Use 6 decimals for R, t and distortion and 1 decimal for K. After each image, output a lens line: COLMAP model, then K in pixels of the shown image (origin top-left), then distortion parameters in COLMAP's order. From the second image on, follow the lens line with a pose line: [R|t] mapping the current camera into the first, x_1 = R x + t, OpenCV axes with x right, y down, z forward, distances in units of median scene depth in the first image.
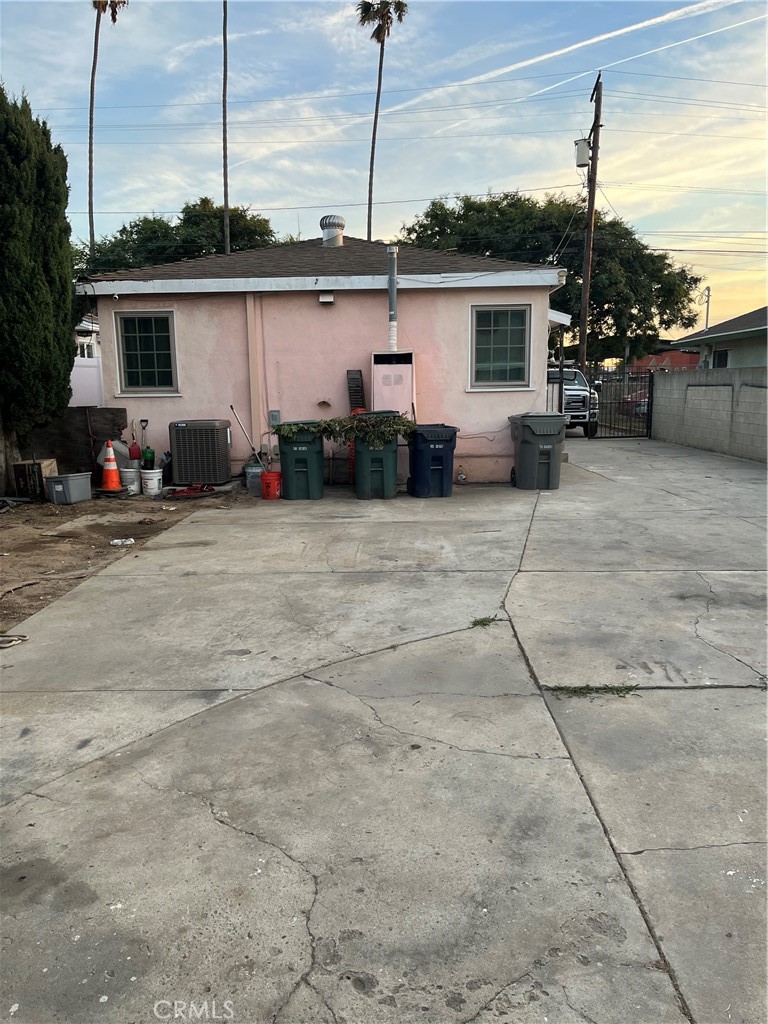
lens RADIAL K [[770.0, 0, 383.9], [0, 770.0, 516.8], [0, 0, 1]] dist [0.061005, -0.062732]
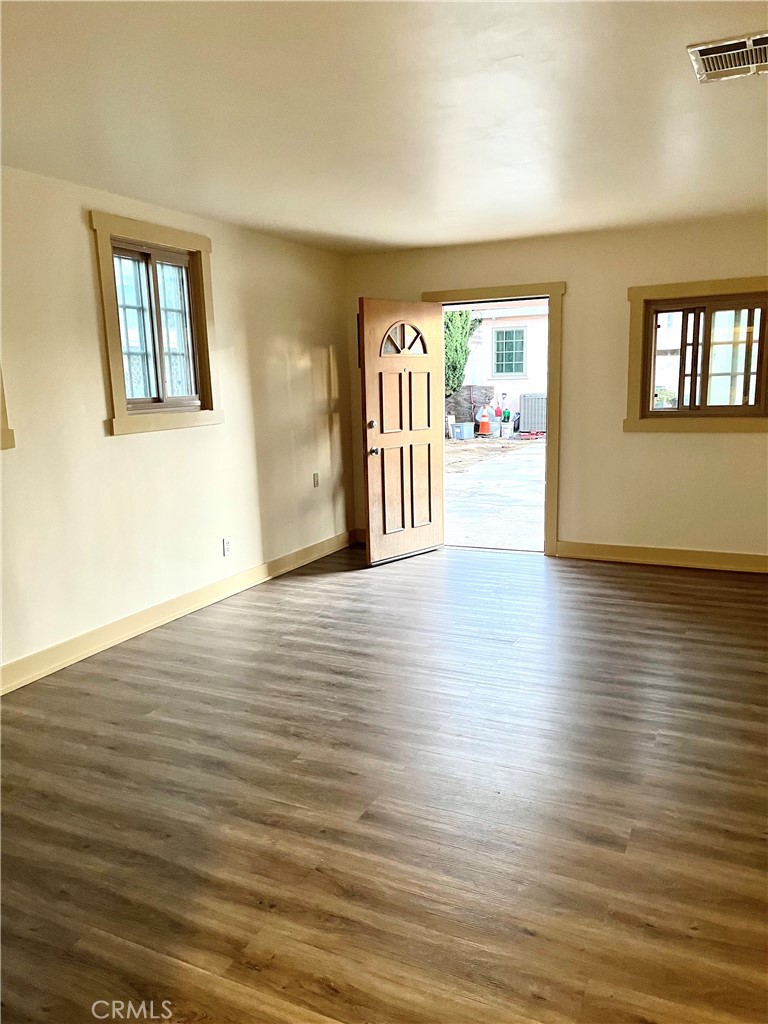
lens RADIAL K [[770.0, 0, 384.2], [0, 770.0, 511.6], [0, 0, 1]] dist [0.061005, -0.062732]
pose [[0.910496, 0.066402, -0.408151, 0.143205], [-0.061080, 0.997792, 0.026076, 0.097980], [0.408981, 0.001188, 0.912542, -0.597646]]
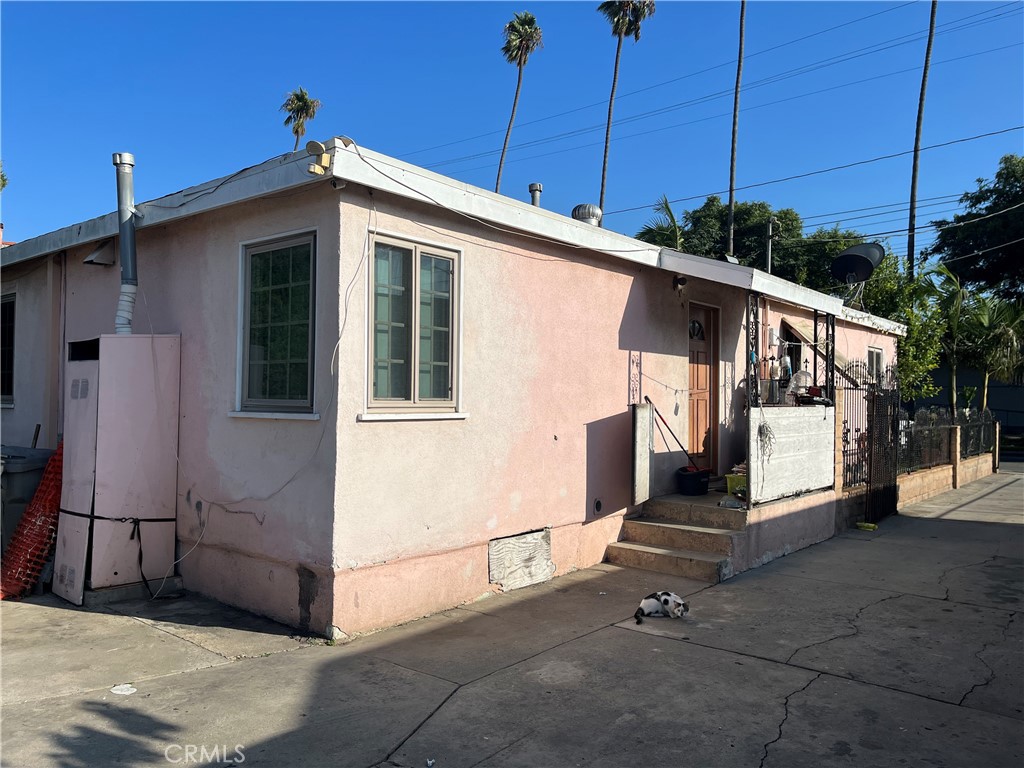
lens RADIAL K [[770.0, 0, 506.8], [0, 770.0, 380.3], [0, 0, 1]] dist [0.061005, -0.062732]
pose [[0.782781, 0.009010, -0.622232, 0.545648], [-0.127830, 0.980900, -0.146610, -0.135885], [0.609027, 0.194303, 0.768982, 0.729809]]
